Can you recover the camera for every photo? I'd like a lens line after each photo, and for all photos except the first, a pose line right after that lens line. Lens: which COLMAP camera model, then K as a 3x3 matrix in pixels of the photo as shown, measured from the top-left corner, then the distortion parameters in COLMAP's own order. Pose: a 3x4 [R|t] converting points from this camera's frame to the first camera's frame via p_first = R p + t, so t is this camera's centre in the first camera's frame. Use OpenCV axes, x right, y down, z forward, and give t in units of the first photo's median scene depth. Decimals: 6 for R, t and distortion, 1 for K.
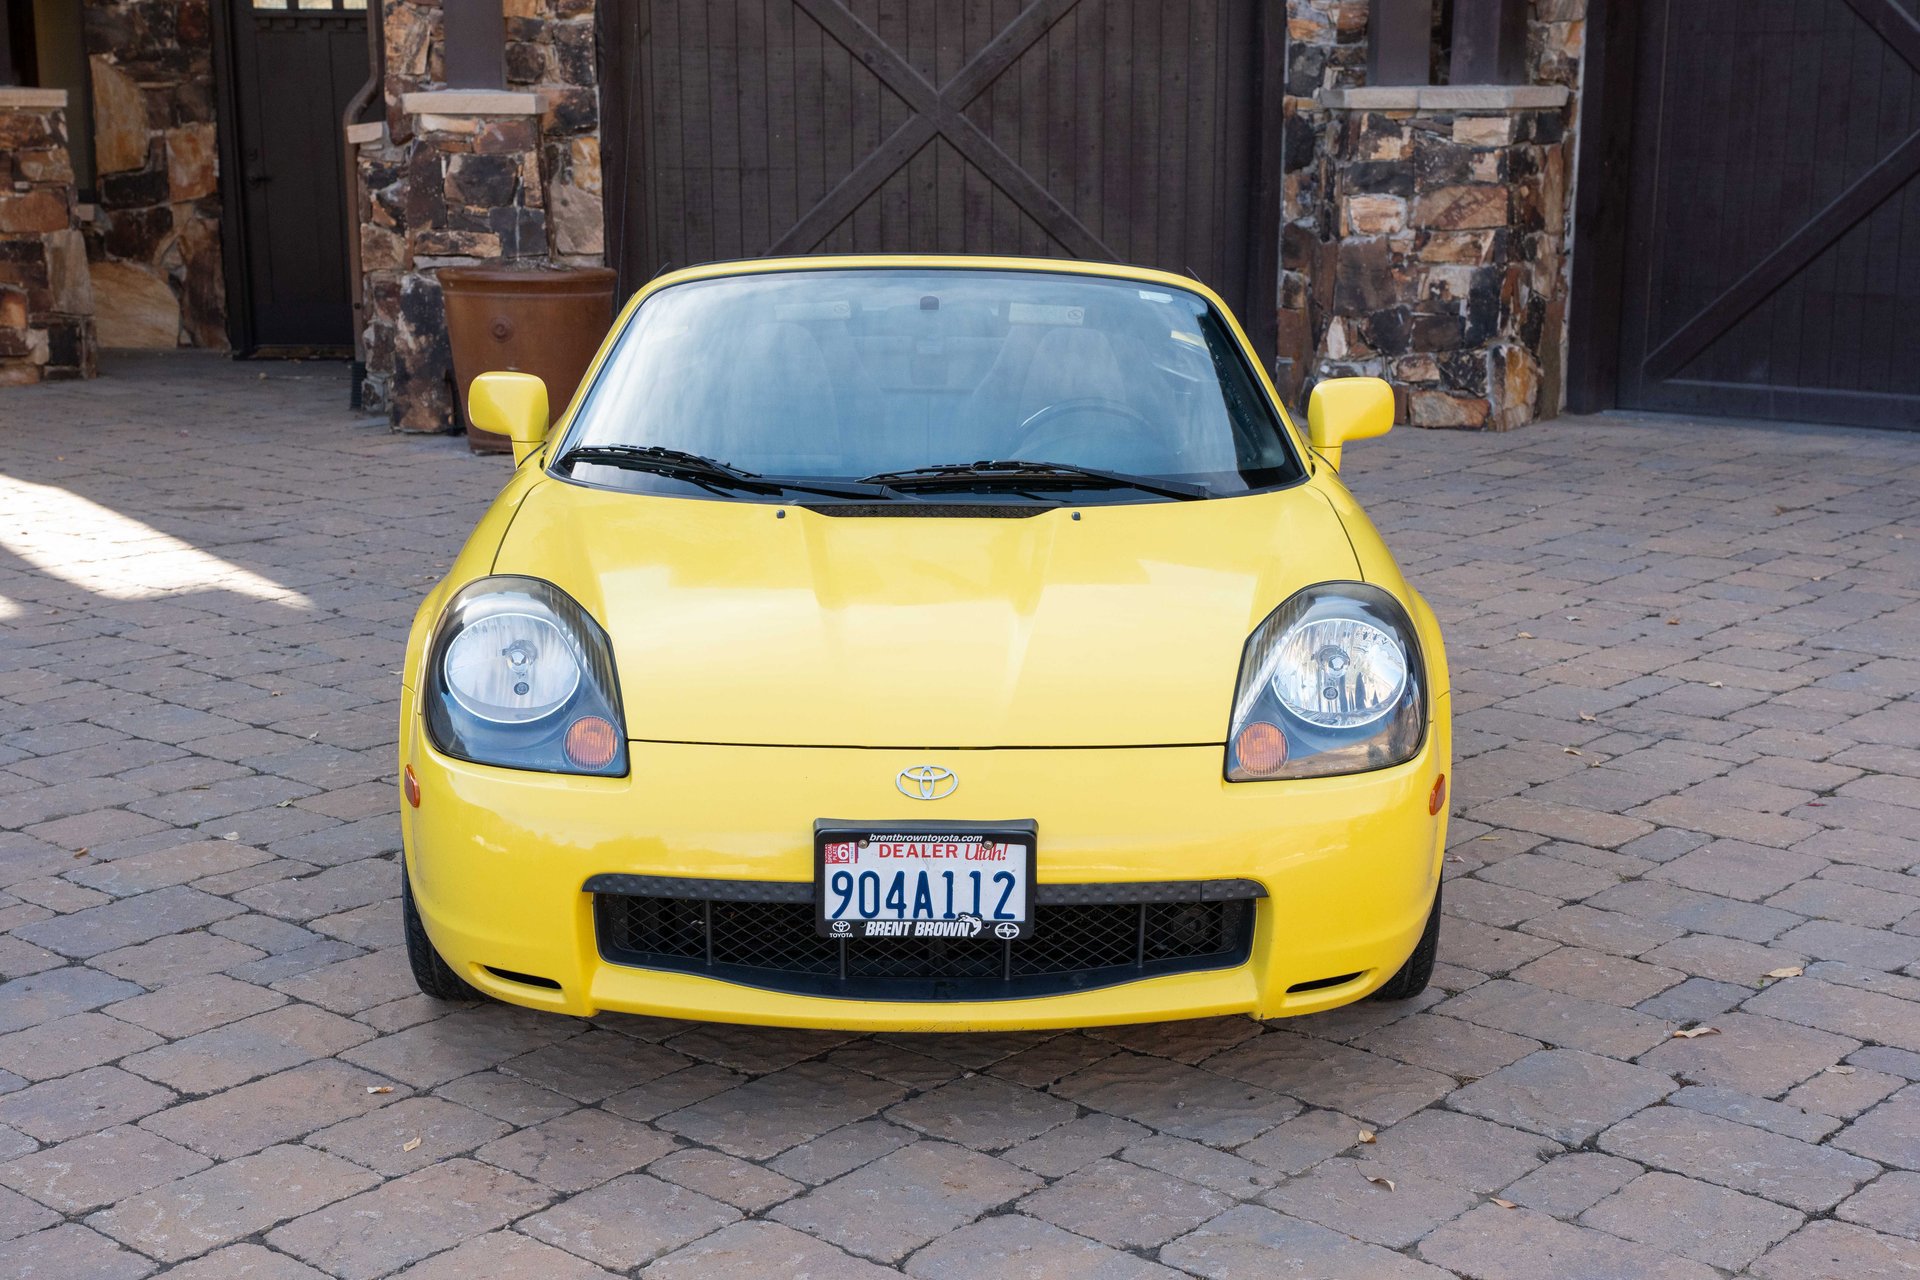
lens RADIAL K [[2707.8, 0, 960.0], [0, 2707.8, 640.0], [0, 0, 1]] dist [0.286994, -0.809256]
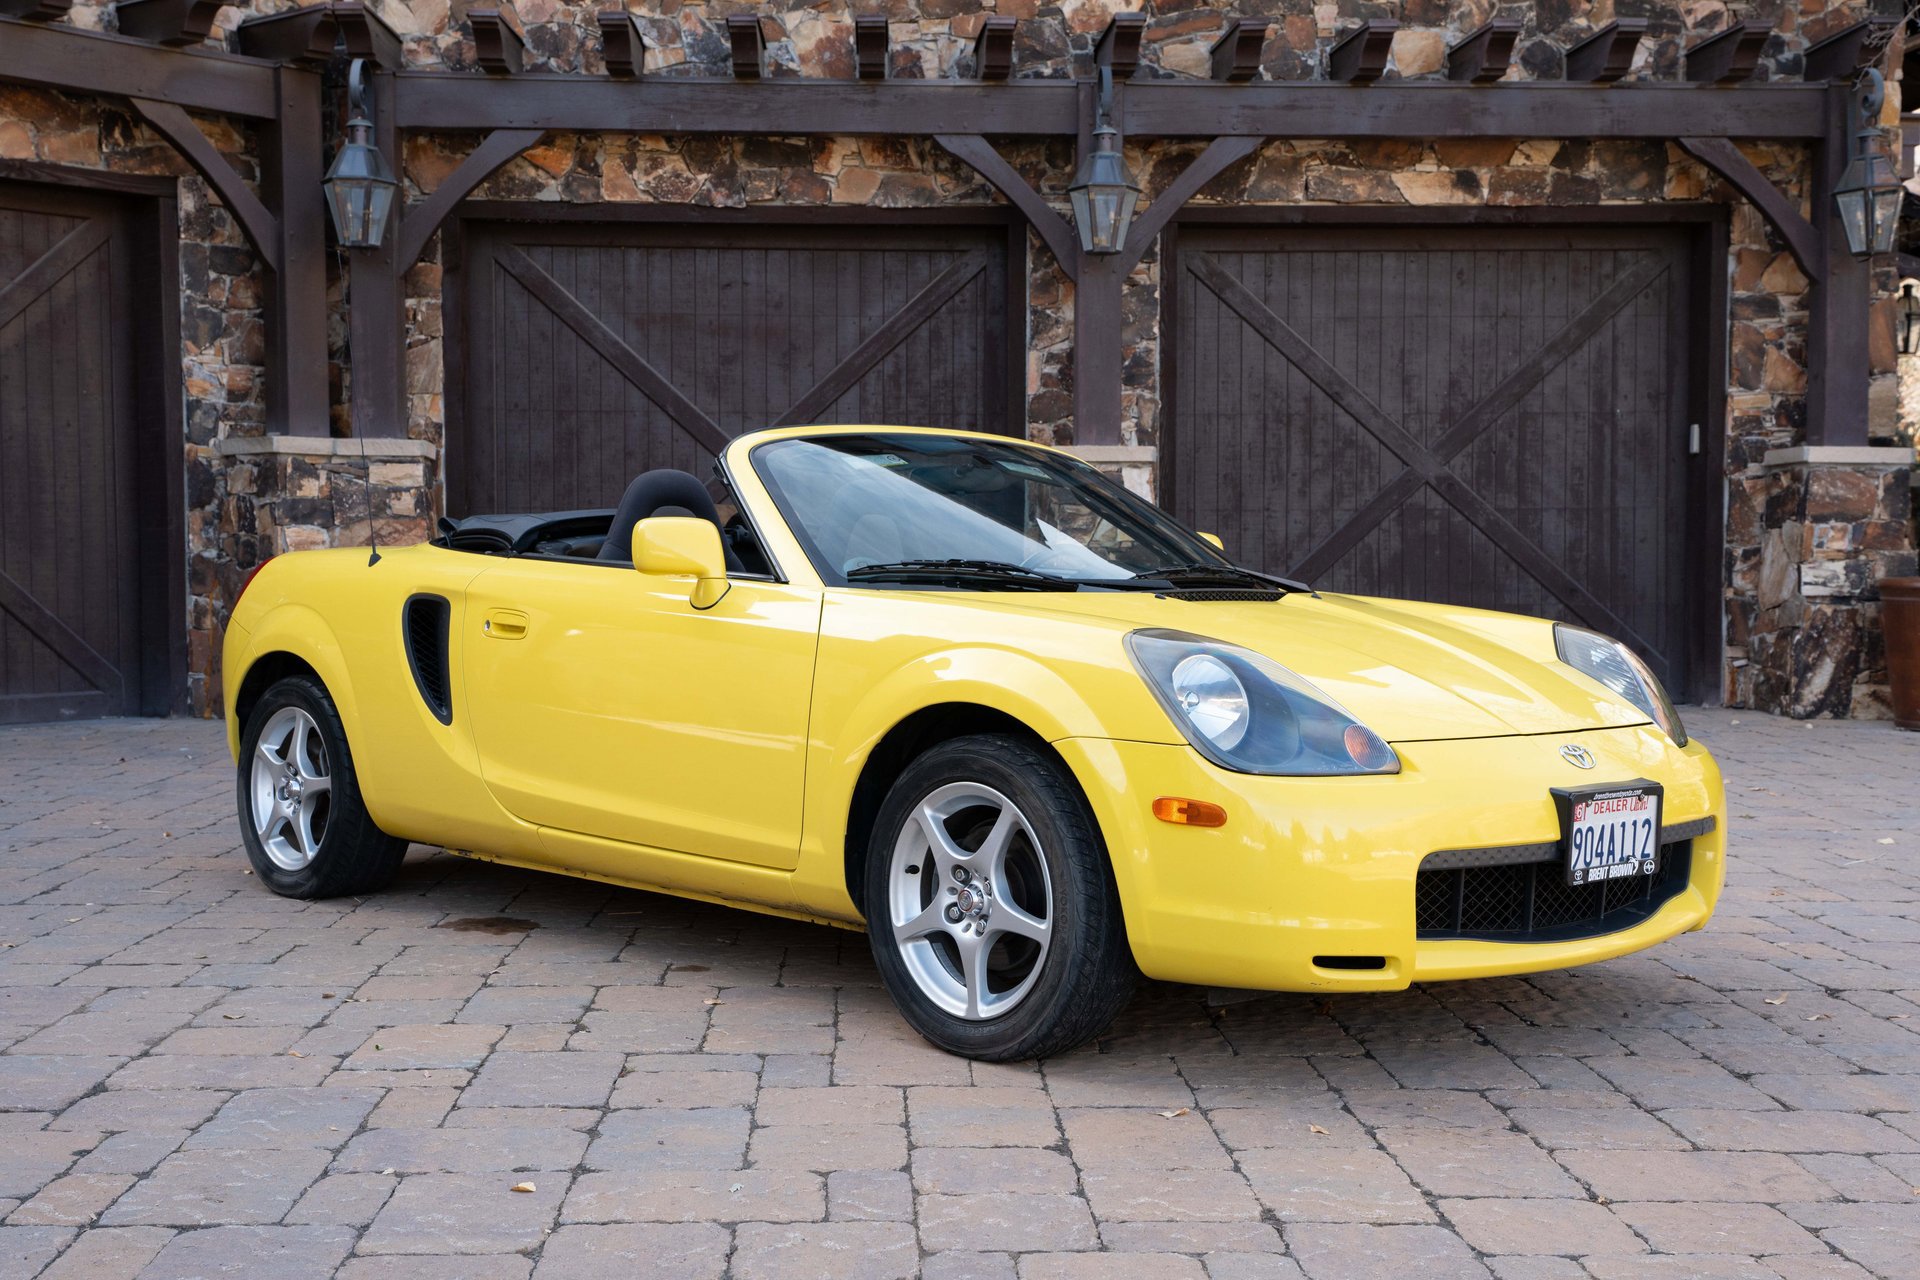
lens RADIAL K [[2196.2, 0, 960.0], [0, 2196.2, 640.0], [0, 0, 1]] dist [0.153517, -0.334719]
pose [[0.725168, -0.022220, 0.688213, -0.294698], [0.132876, 0.985209, -0.108202, 0.023428], [-0.675629, 0.169911, 0.717395, 0.148696]]
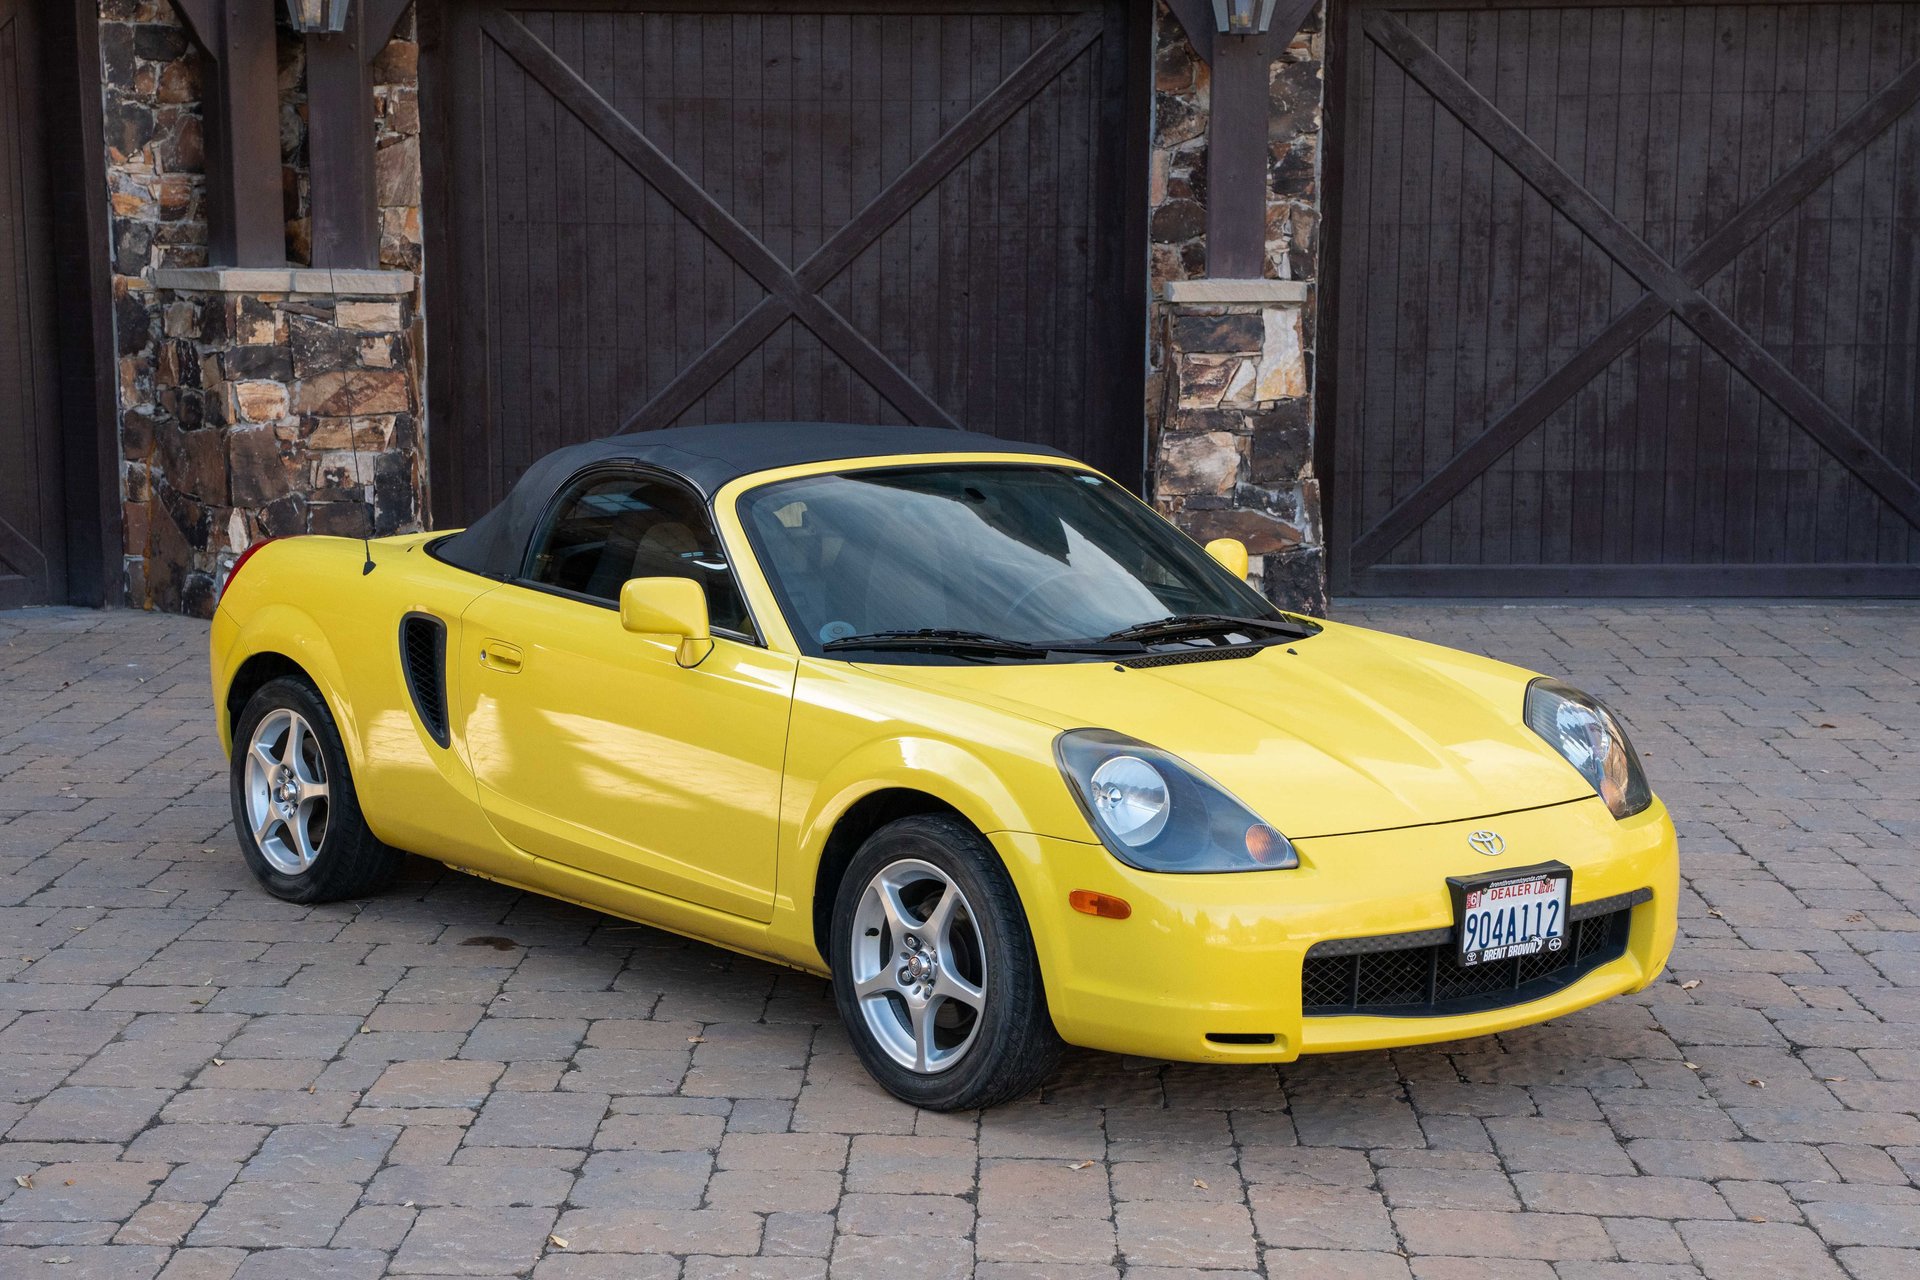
lens RADIAL K [[3254.7, 0, 912.9], [0, 3254.7, 714.4], [0, 0, 1]] dist [0.368661, -1.341819]
pose [[0.777443, -0.086890, 0.622922, -0.397373], [0.118970, 0.992848, -0.009991, -0.008766], [-0.617599, 0.081877, 0.782220, -0.028302]]
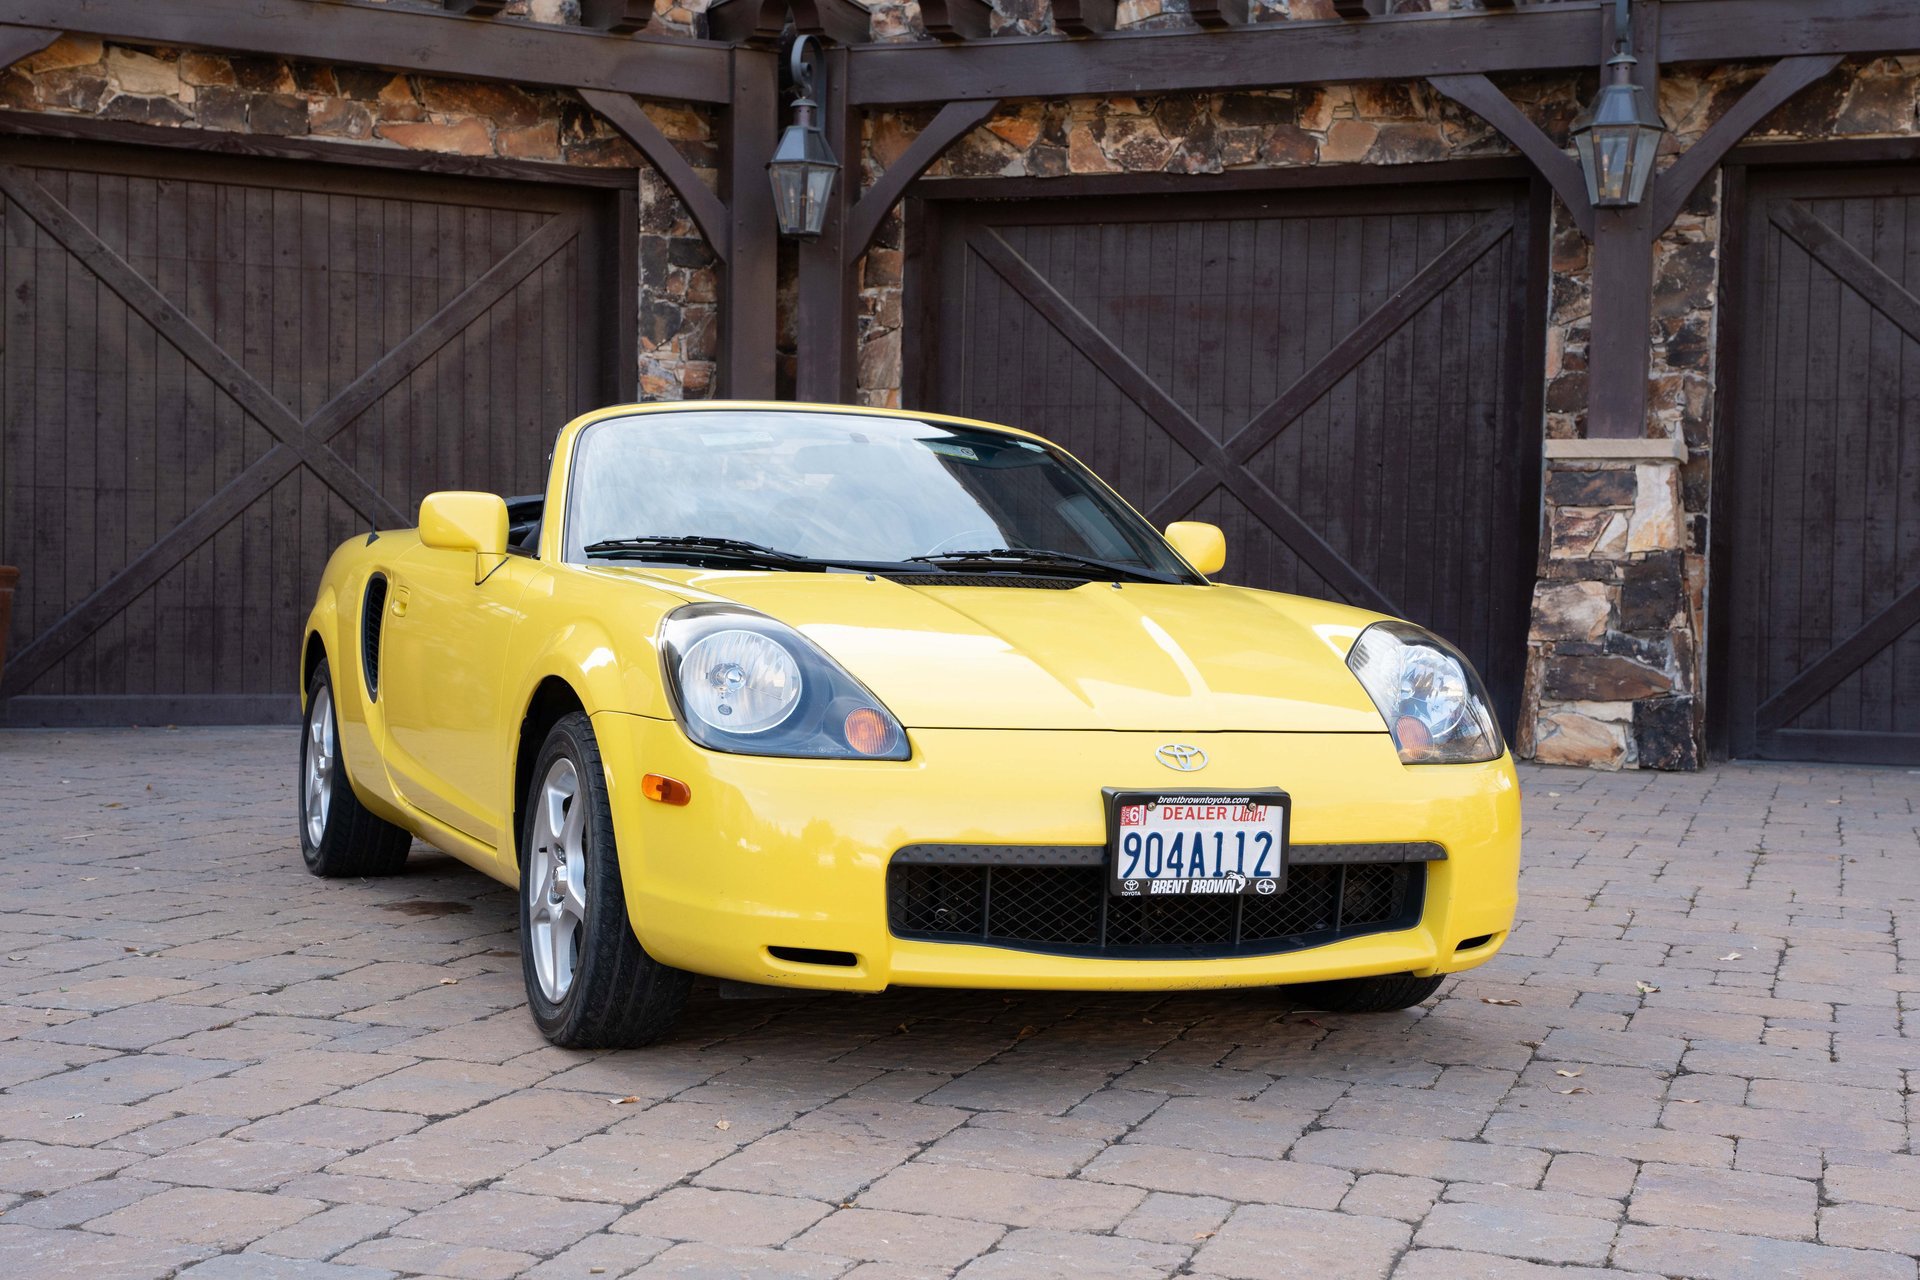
lens RADIAL K [[2571.8, 0, 960.0], [0, 2571.8, 640.0], [0, 0, 1]] dist [0.252107, -0.651305]
pose [[0.925335, 0.012260, 0.378953, -0.160392], [0.052666, 0.985632, -0.160487, 0.054885], [-0.375475, 0.168462, 0.911394, 0.022582]]
